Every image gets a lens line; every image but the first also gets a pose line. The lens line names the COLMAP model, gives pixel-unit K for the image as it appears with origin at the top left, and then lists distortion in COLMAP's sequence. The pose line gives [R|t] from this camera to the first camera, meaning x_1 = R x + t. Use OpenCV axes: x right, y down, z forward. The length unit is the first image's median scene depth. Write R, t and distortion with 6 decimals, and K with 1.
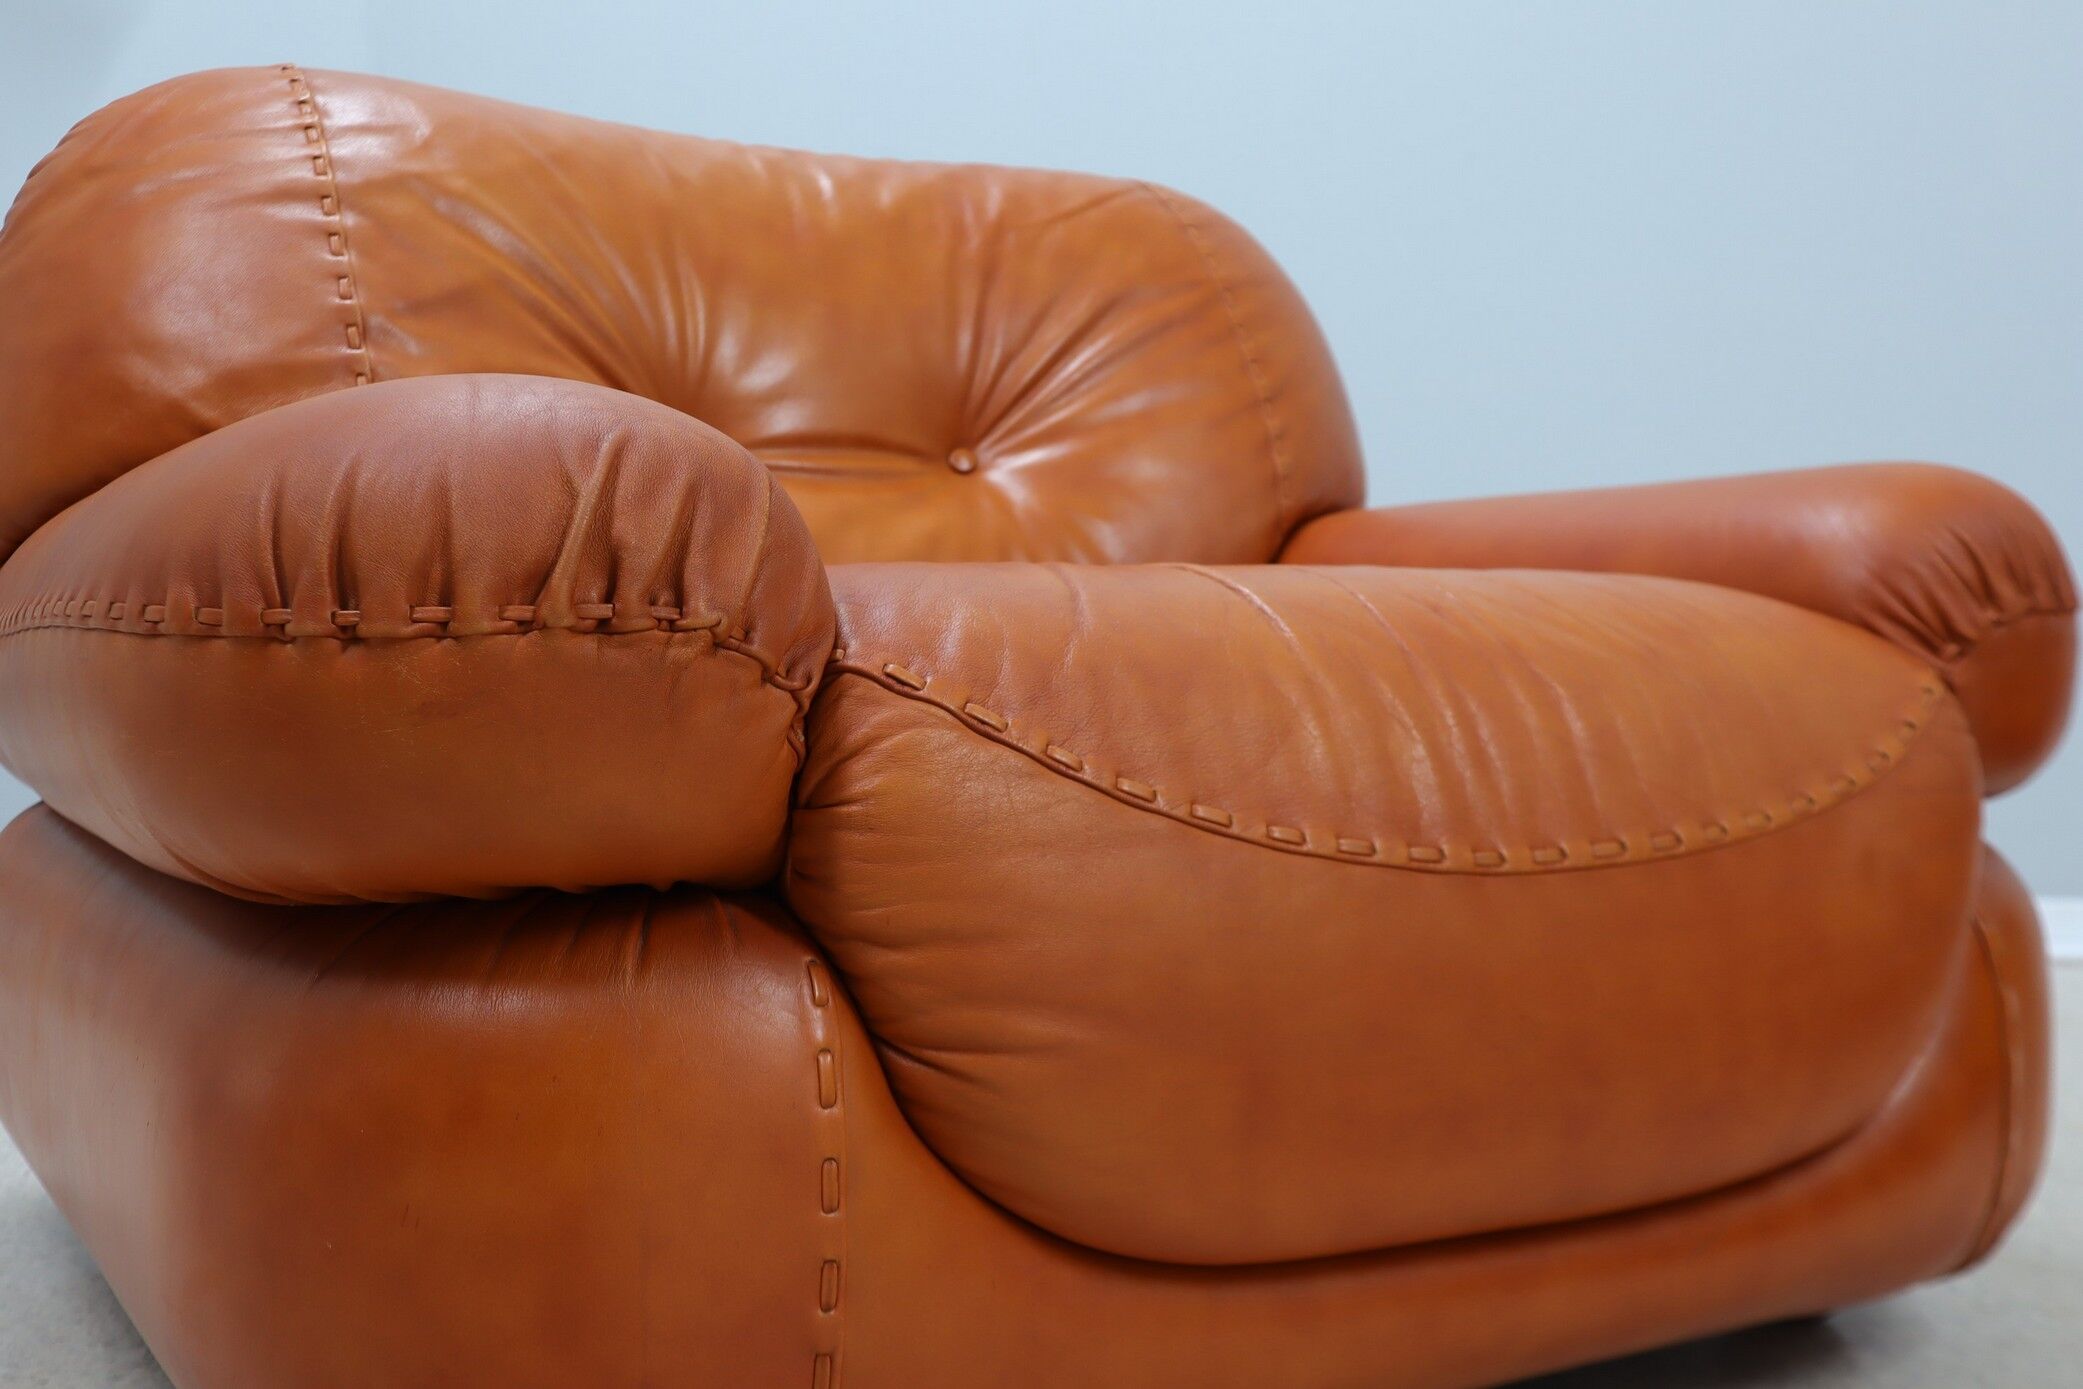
lens RADIAL K [[2124.9, 0, 1041.5], [0, 2124.9, 694.5], [0, 0, 1]] dist [-0.005092, -0.002251]
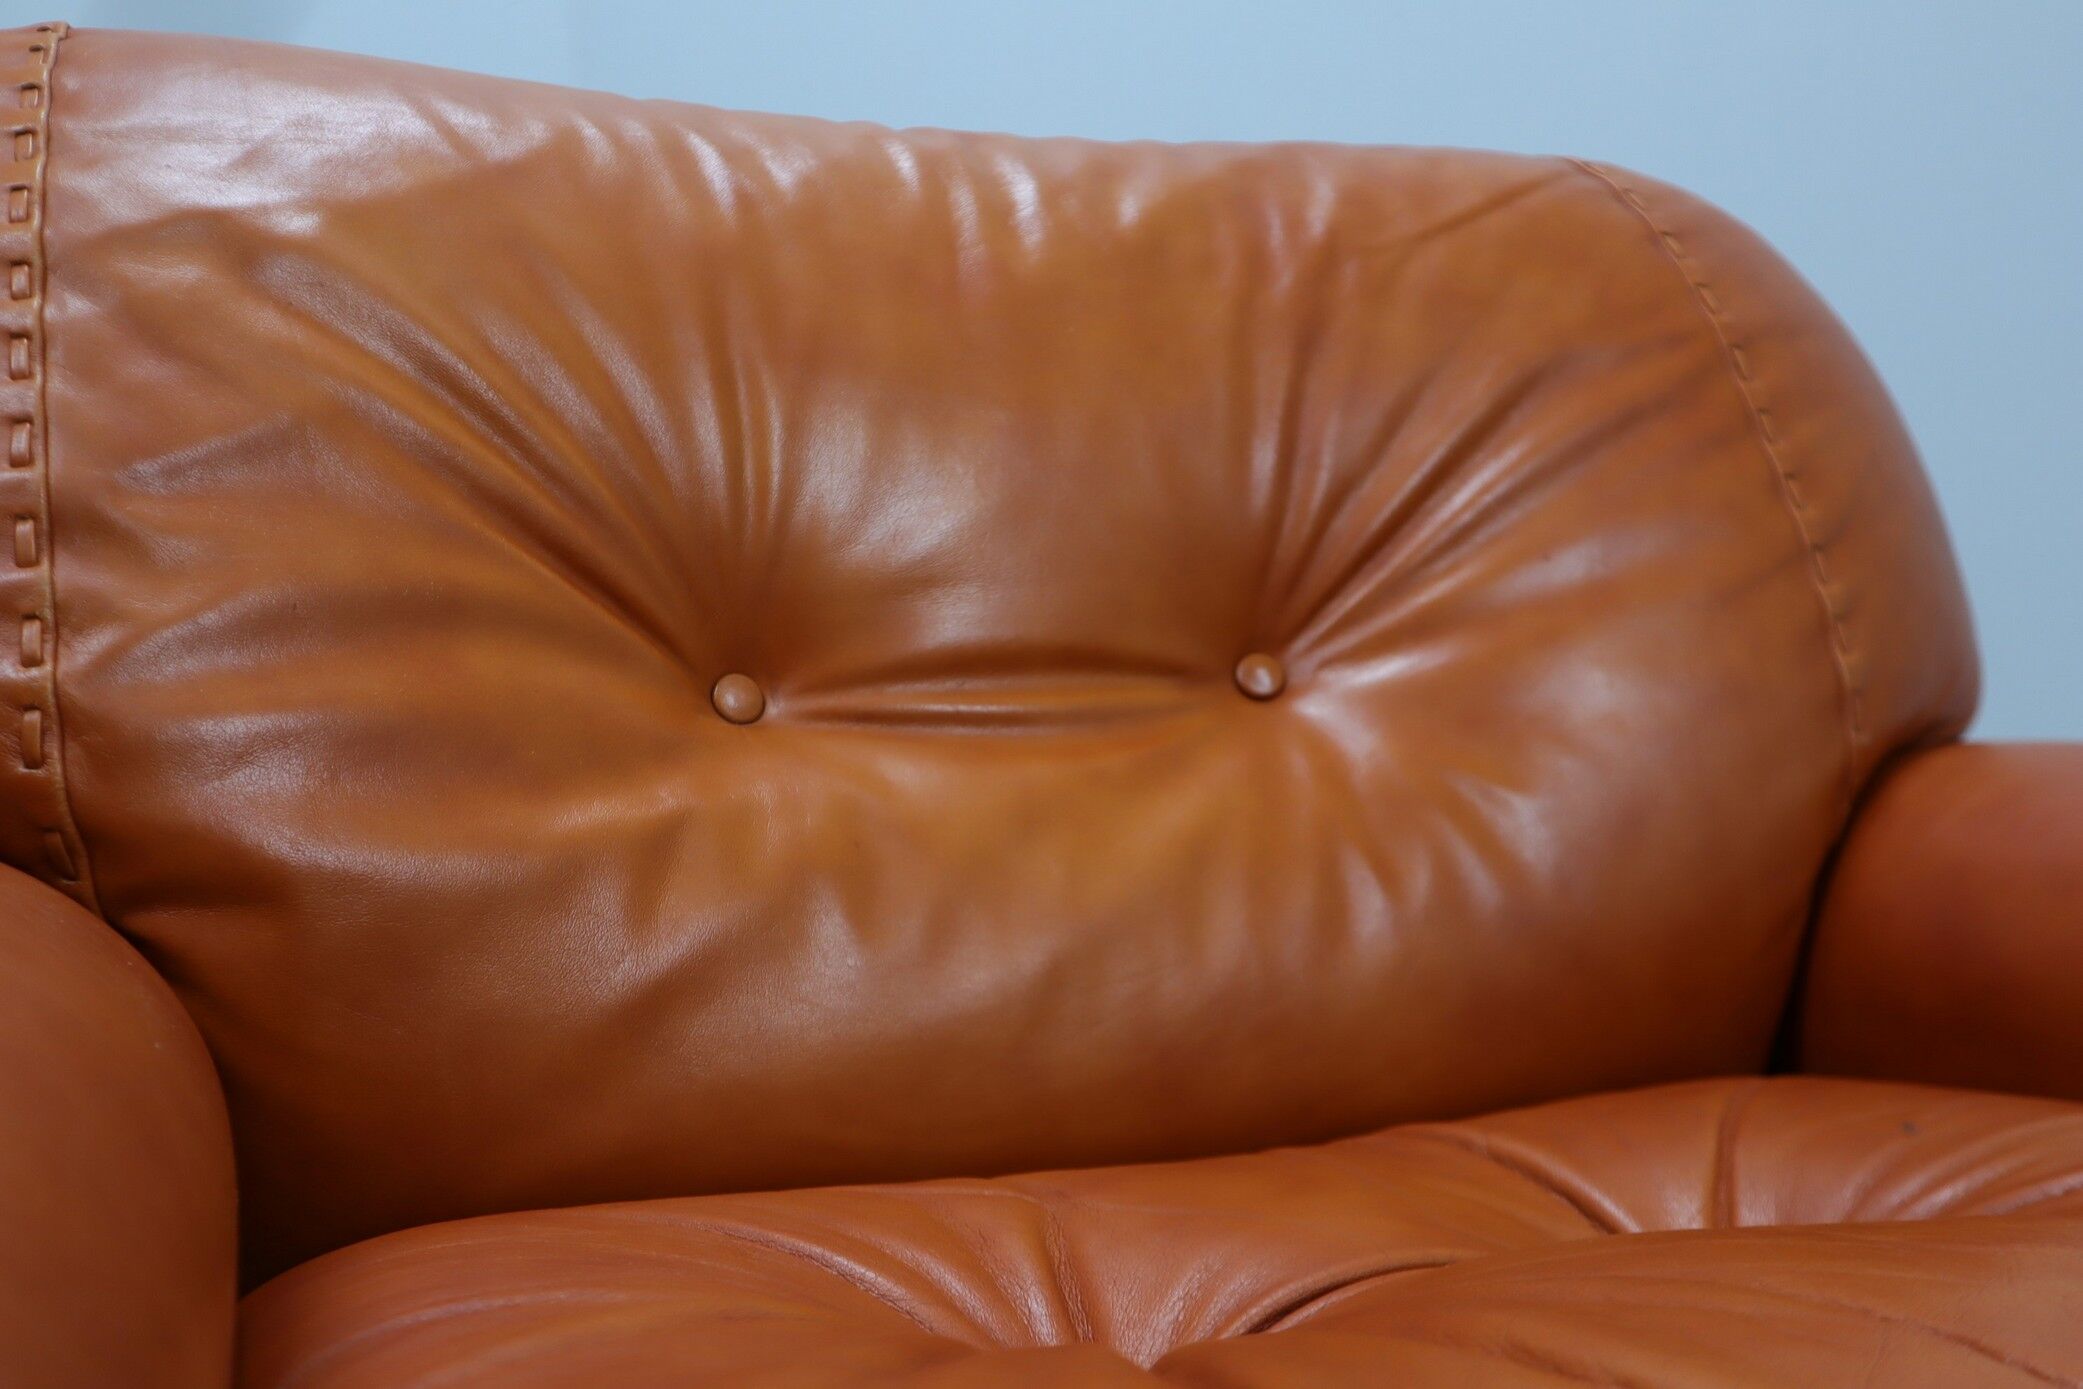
lens RADIAL K [[2124.9, 0, 1041.5], [0, 2124.9, 694.5], [0, 0, 1]] dist [-0.005092, -0.002251]
pose [[0.984436, -0.000884, -0.175743, 0.004673], [0.002166, 0.999972, 0.007102, -0.113896], [0.175732, -0.007372, 0.984410, 0.458048]]
